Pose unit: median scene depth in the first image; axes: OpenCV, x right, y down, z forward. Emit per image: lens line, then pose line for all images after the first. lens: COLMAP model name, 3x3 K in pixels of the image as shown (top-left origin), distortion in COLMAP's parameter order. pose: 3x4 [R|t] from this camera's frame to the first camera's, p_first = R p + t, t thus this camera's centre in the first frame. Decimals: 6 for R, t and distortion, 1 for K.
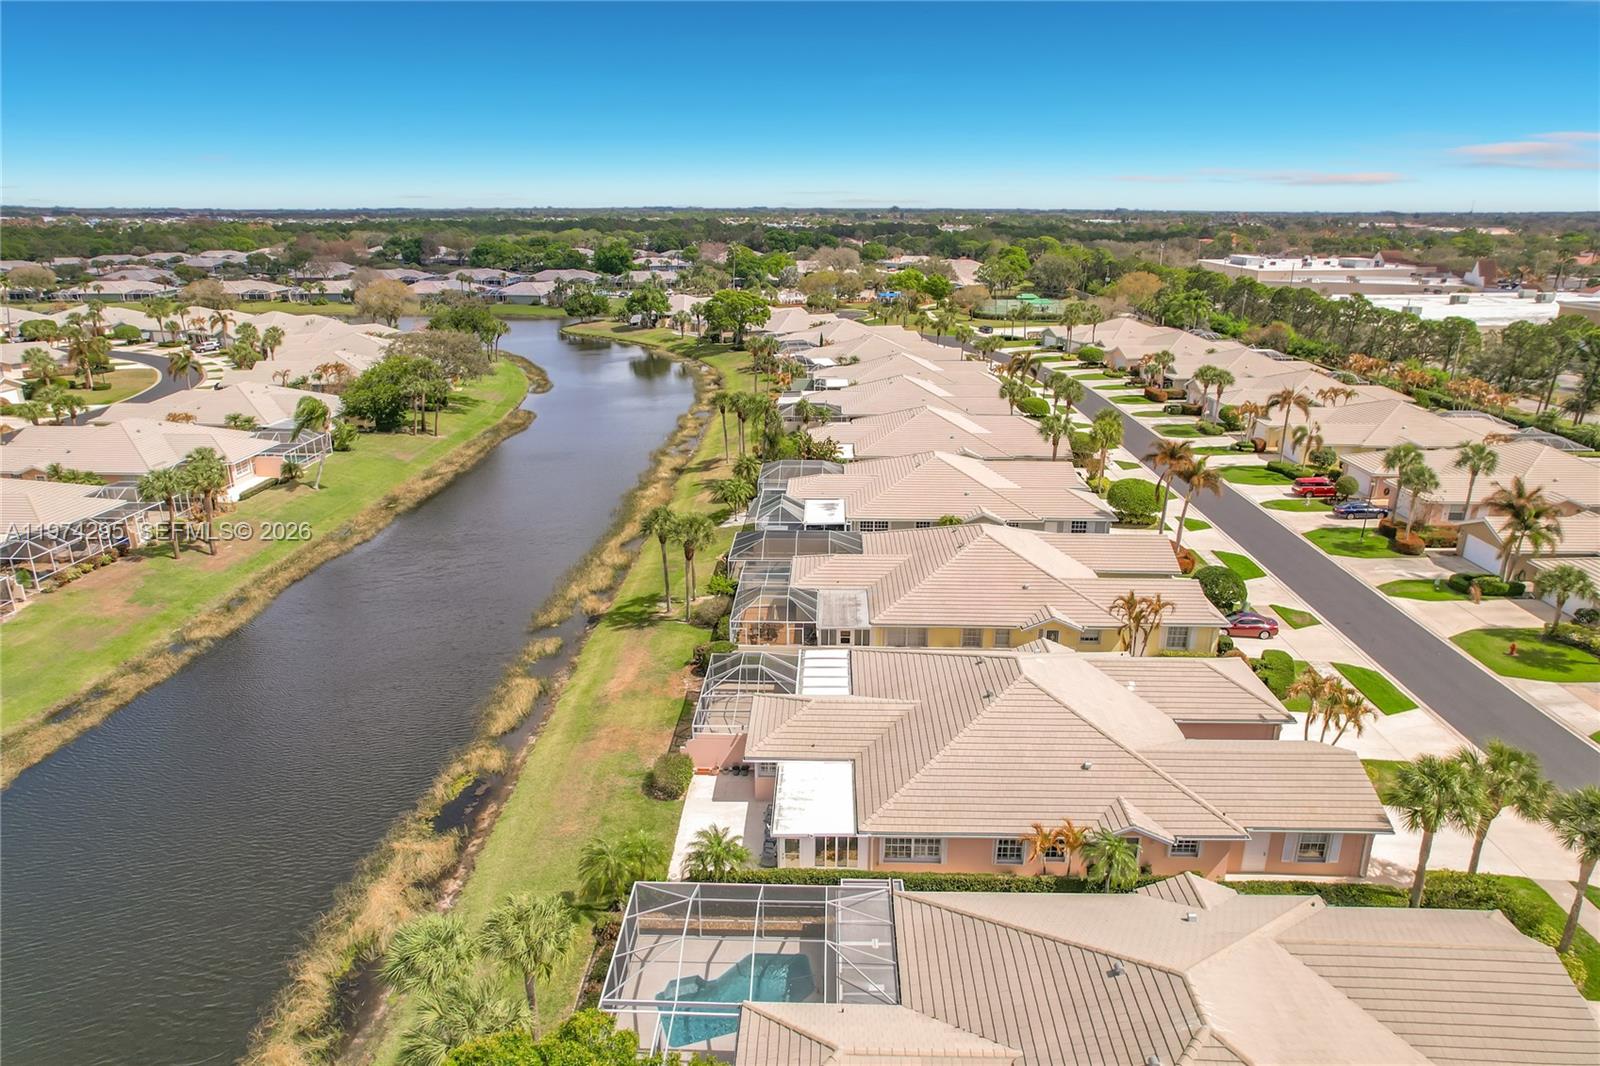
lens RADIAL K [[1007.9, 0, 800.0], [0, 1007.9, 533.0], [0, 0, 1]] dist [-0.010639, -0.000244]
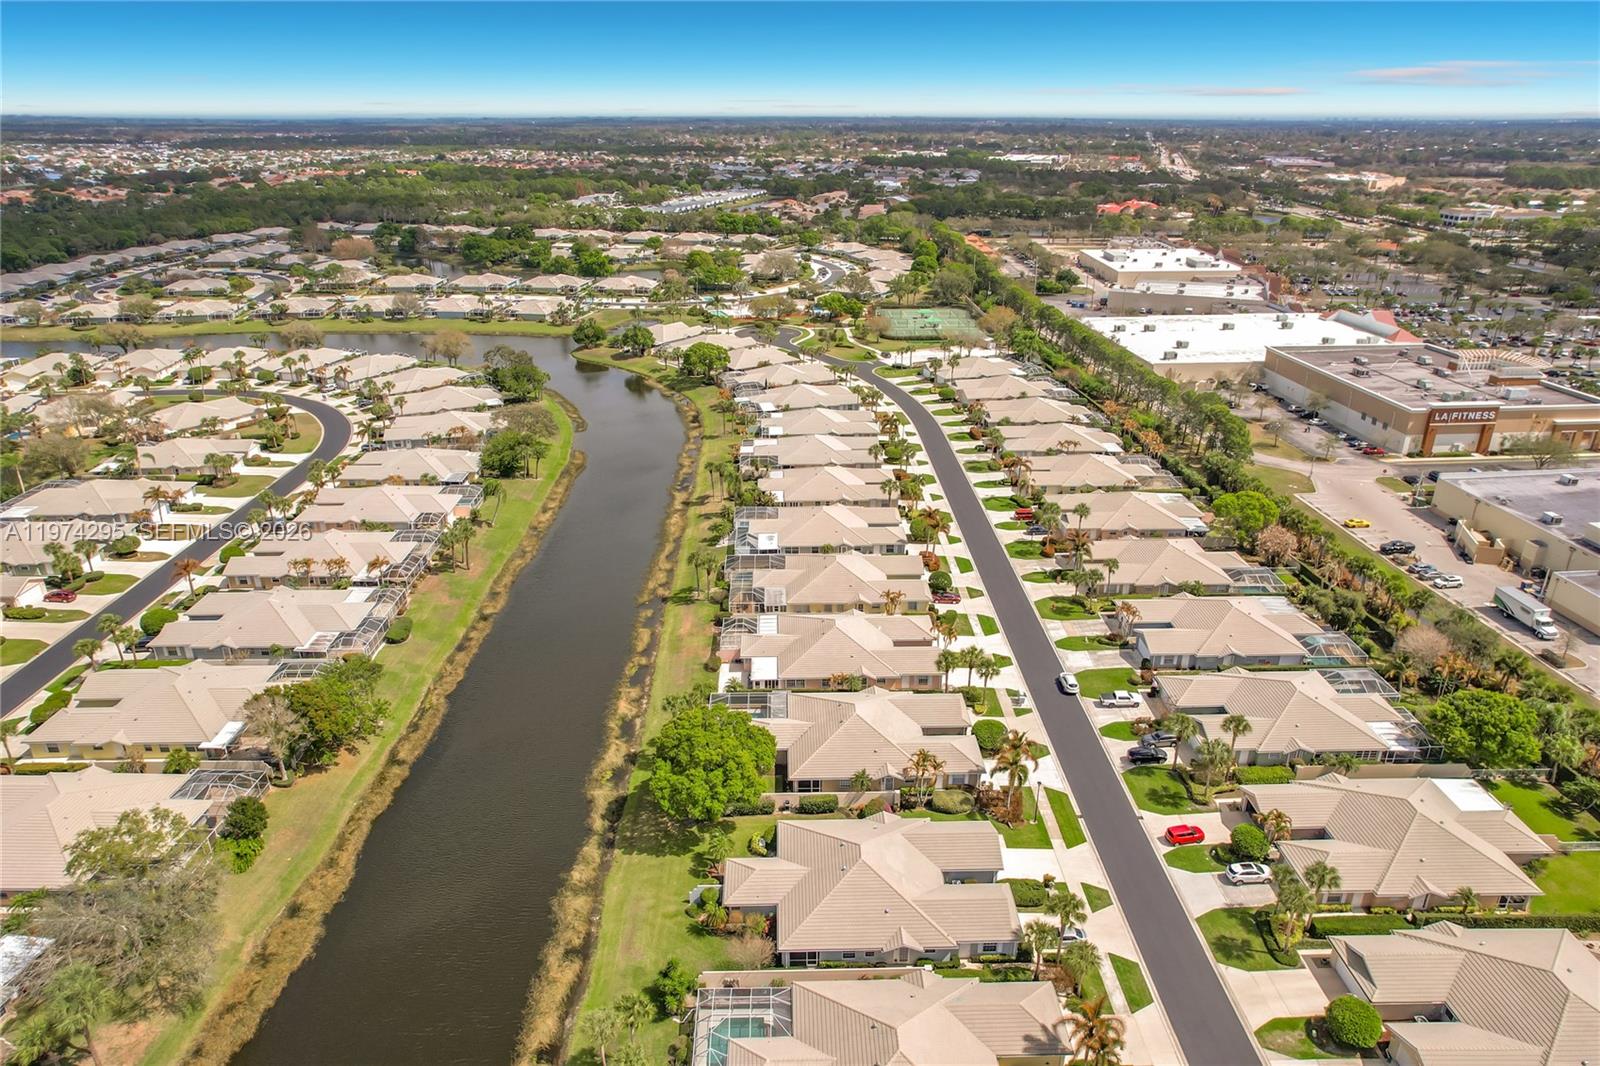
lens RADIAL K [[1007.9, 0, 800.0], [0, 1007.9, 533.0], [0, 0, 1]] dist [-0.010639, -0.000244]
pose [[0.998673, -0.019959, 0.047470, -0.008582], [0.015990, 0.996458, 0.082562, -0.239773], [-0.048950, -0.081693, 0.995455, -1.213849]]
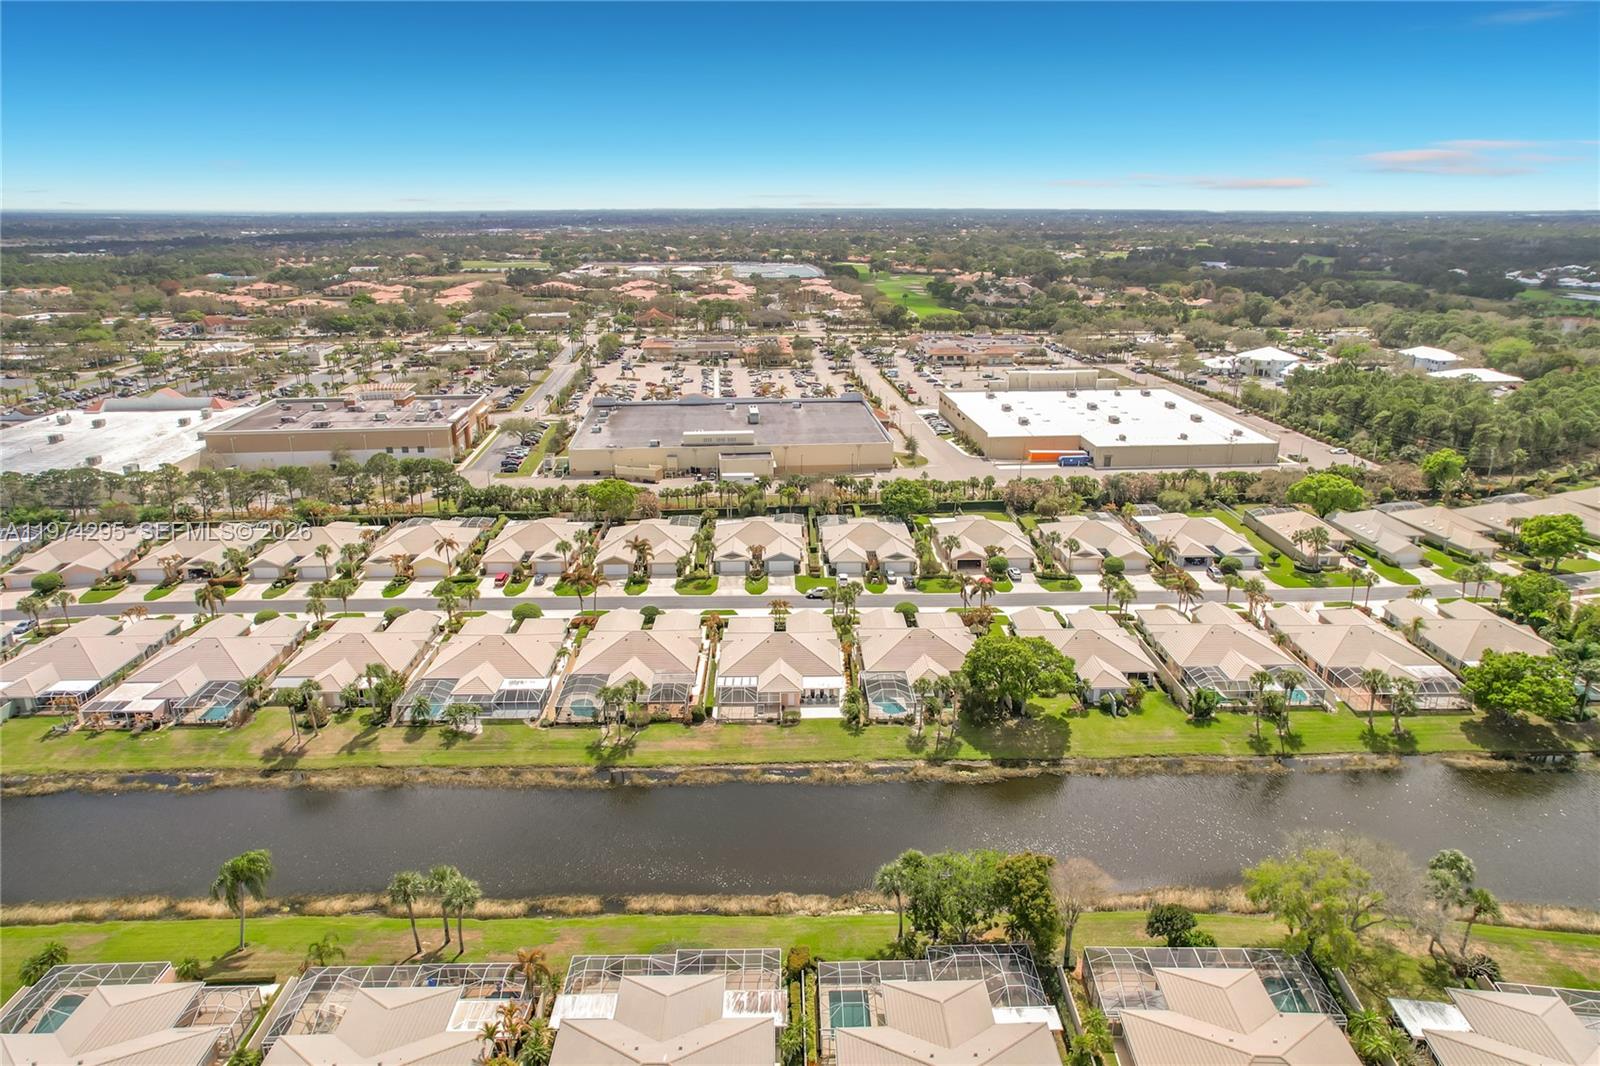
lens RADIAL K [[1007.9, 0, 800.0], [0, 1007.9, 533.0], [0, 0, 1]] dist [-0.010639, -0.000244]
pose [[-0.033036, -0.316698, 0.947951, -1.783440], [0.315870, 0.896547, 0.310532, -0.740809], [-0.948227, 0.309688, 0.070417, 0.404365]]
